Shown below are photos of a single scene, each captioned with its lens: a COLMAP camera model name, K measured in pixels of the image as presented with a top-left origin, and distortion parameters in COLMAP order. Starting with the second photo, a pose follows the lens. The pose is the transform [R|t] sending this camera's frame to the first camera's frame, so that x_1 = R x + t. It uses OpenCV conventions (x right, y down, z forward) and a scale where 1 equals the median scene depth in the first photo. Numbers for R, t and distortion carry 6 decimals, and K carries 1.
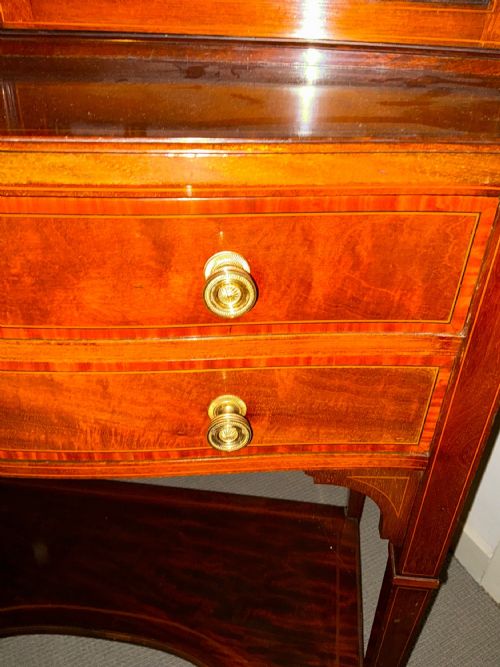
lens RADIAL K [[549.4, 0, 251.3], [0, 549.4, 330.3], [0, 0, 1]] dist [0.086485, -0.153557]
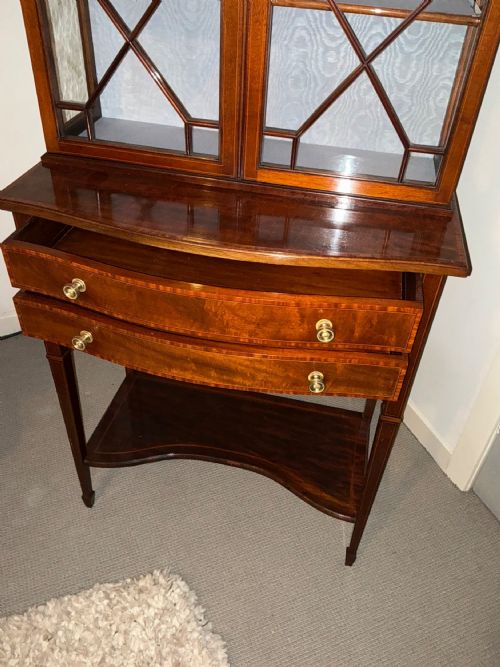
lens RADIAL K [[549.4, 0, 246.4], [0, 549.4, 329.5], [0, 0, 1]] dist [0.086485, -0.153557]
pose [[0.994887, 0.080146, -0.061460, -0.263666], [-0.075885, 0.994742, 0.068780, -0.050130], [0.066649, -0.063765, 0.995737, -1.791368]]
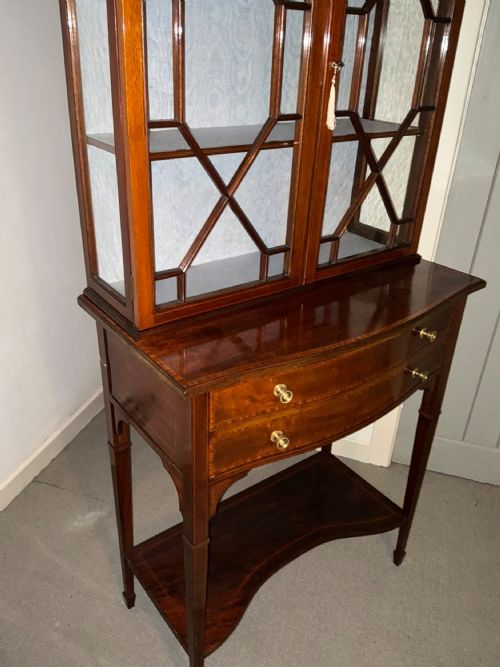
lens RADIAL K [[549.4, 0, 250.1], [0, 549.4, 333.4], [0, 0, 1]] dist [0.086485, -0.153557]
pose [[0.722196, -0.315040, 0.615778, -2.911002], [0.367368, 0.929013, 0.044439, -0.634920], [-0.586066, 0.194124, 0.786666, -1.195420]]
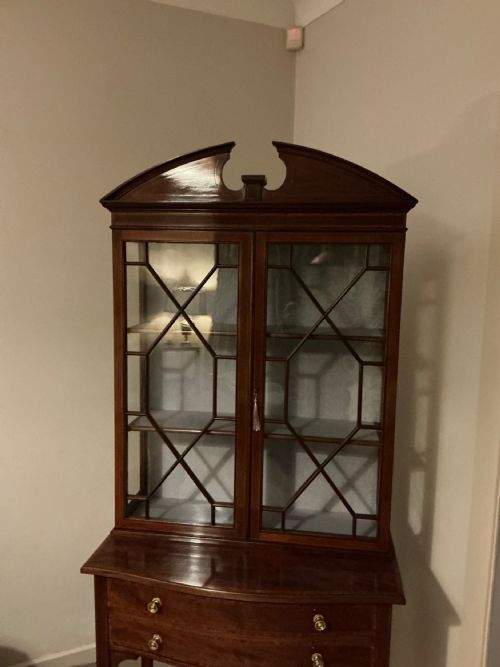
lens RADIAL K [[549.4, 0, 248.4], [0, 549.4, 332.4], [0, 0, 1]] dist [0.086485, -0.153557]
pose [[0.999533, 0.001000, -0.030555, -0.405943], [-0.015167, 0.884017, -0.467208, -0.038591], [0.026544, 0.467453, 0.883619, -3.452241]]
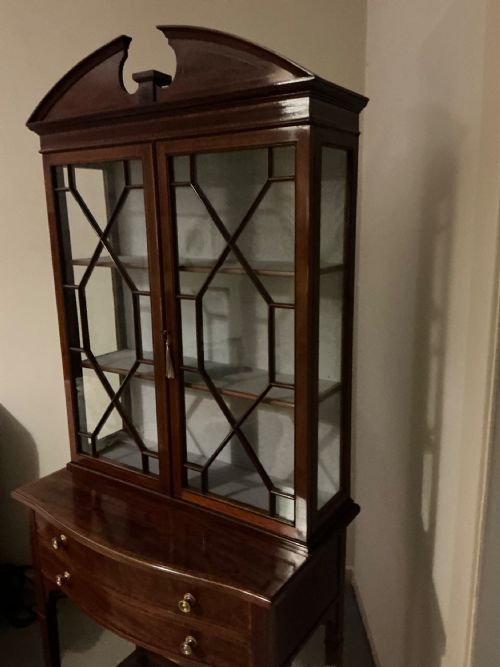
lens RADIAL K [[549.4, 0, 248.4], [0, 549.4, 330.5], [0, 0, 1]] dist [0.086485, -0.153557]
pose [[0.888226, 0.059462, -0.455543, 1.664937], [-0.230734, 0.915193, -0.330429, -0.536043], [0.397262, 0.398605, 0.826618, -2.343104]]
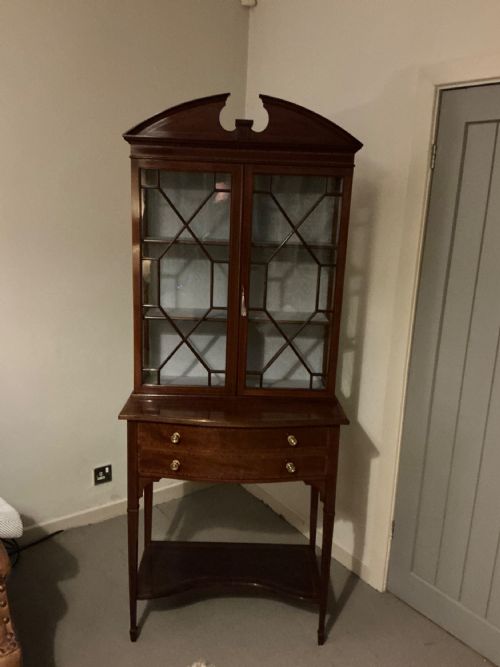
lens RADIAL K [[539.8, 0, 249.3], [0, 539.8, 333.1], [0, 0, 1]] dist [0.062496, -0.051225]
pose [[0.991104, -0.013991, 0.132356, -1.160496], [0.061806, 0.929111, -0.364598, 0.878857], [-0.117872, 0.369535, 0.921710, -4.496645]]
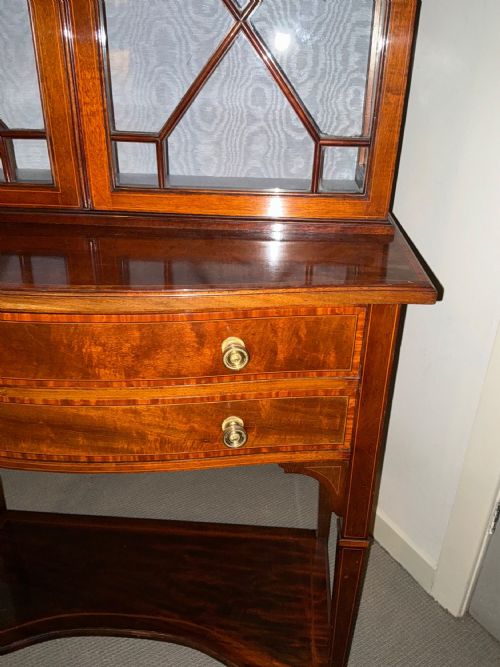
lens RADIAL K [[549.4, 0, 251.0], [0, 549.4, 334.4], [0, 0, 1]] dist [0.086485, -0.153557]
pose [[0.998598, -0.029047, 0.044254, -0.056217], [0.034212, 0.992086, -0.120808, 0.072994], [-0.040395, 0.122152, 0.991689, -0.797508]]
